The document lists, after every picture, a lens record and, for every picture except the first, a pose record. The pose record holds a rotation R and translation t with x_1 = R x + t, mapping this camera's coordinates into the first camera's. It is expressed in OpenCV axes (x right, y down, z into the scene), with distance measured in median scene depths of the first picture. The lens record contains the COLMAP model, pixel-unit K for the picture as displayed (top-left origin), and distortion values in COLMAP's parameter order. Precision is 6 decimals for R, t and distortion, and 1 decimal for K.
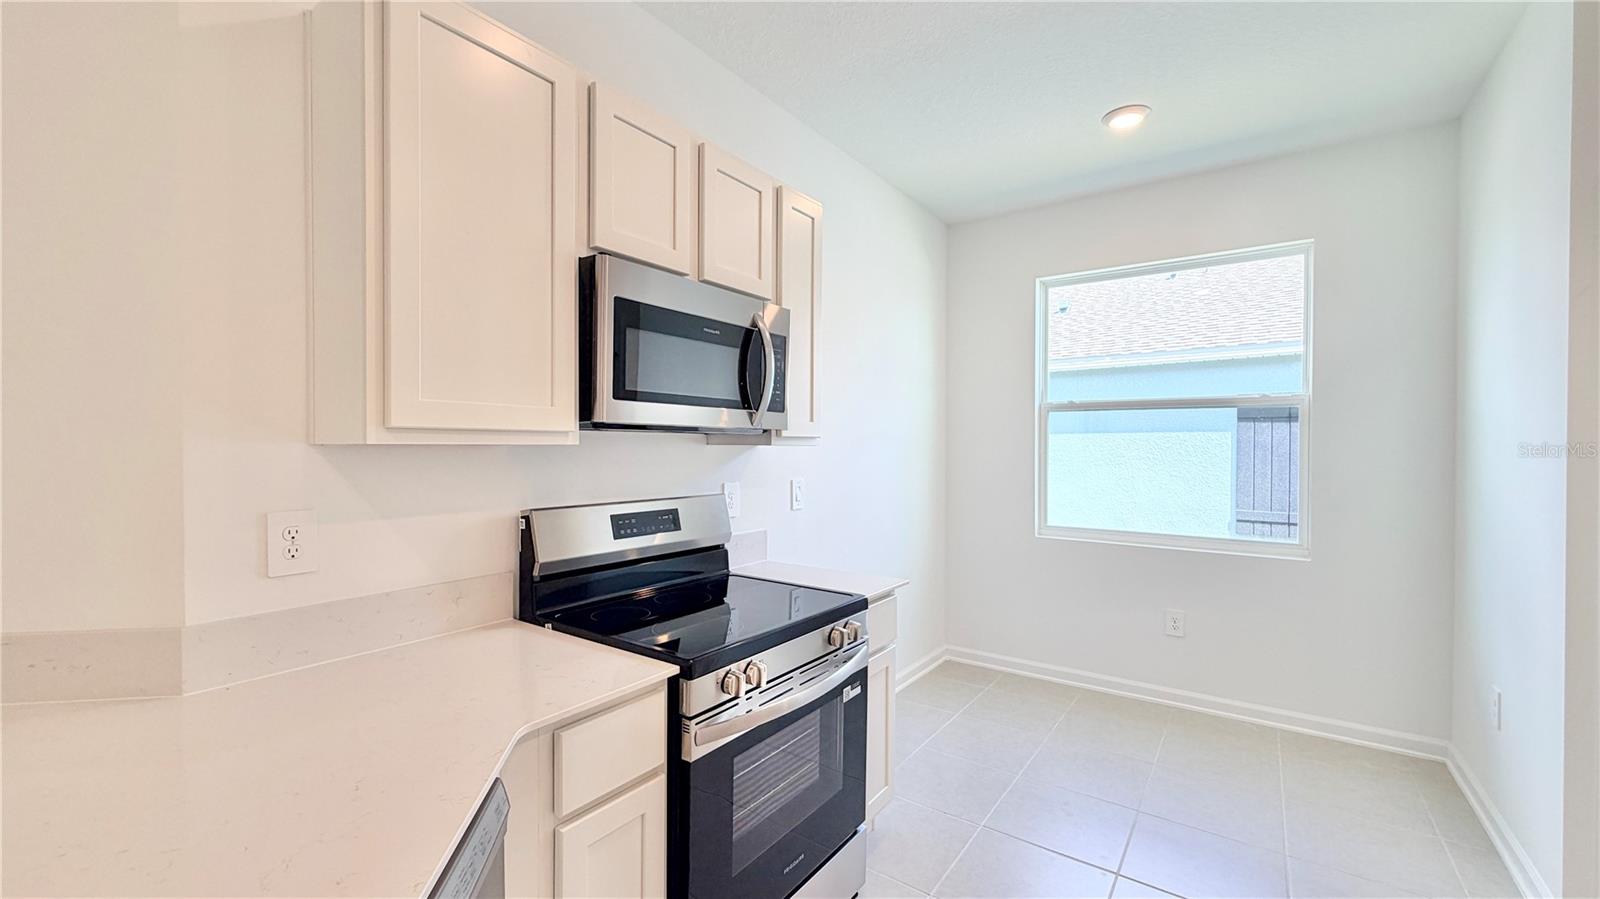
lens RADIAL K [[642.2, 0, 804.1], [0, 642.2, 449.6], [0, 0, 1]] dist [-0.000668, 0.000986]
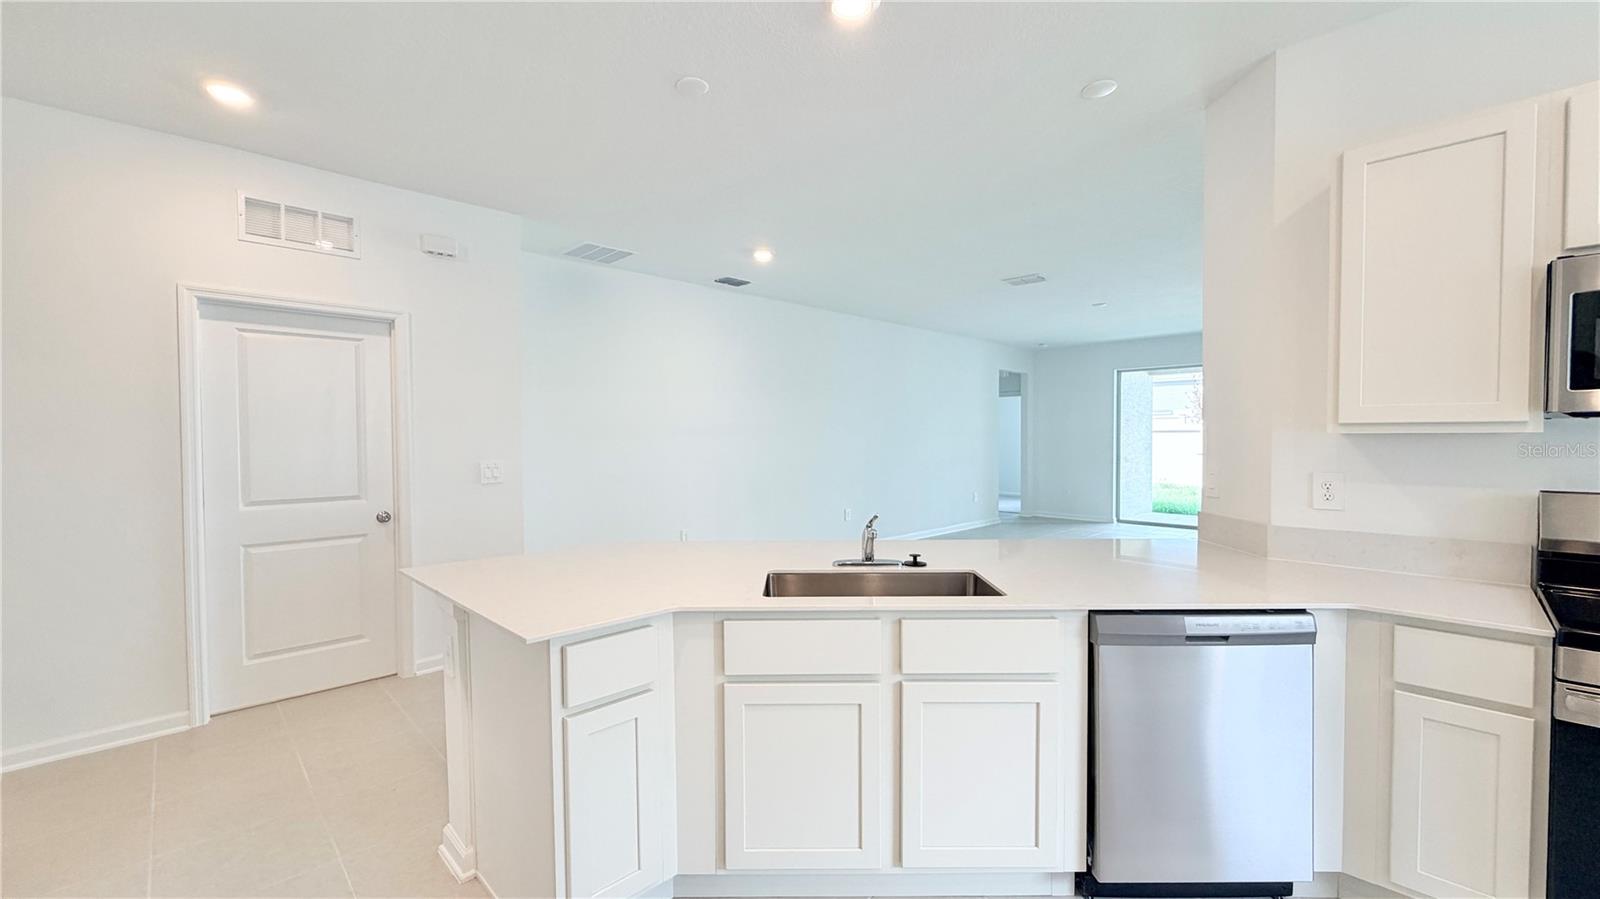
lens RADIAL K [[642.2, 0, 795.7], [0, 642.2, 450.6], [0, 0, 1]] dist [-0.000668, 0.000986]
pose [[-0.185425, 0.019462, -0.982466, 0.830202], [-0.006826, 0.999754, 0.021093, 0.007100], [0.982635, 0.010617, -0.185247, -0.059217]]
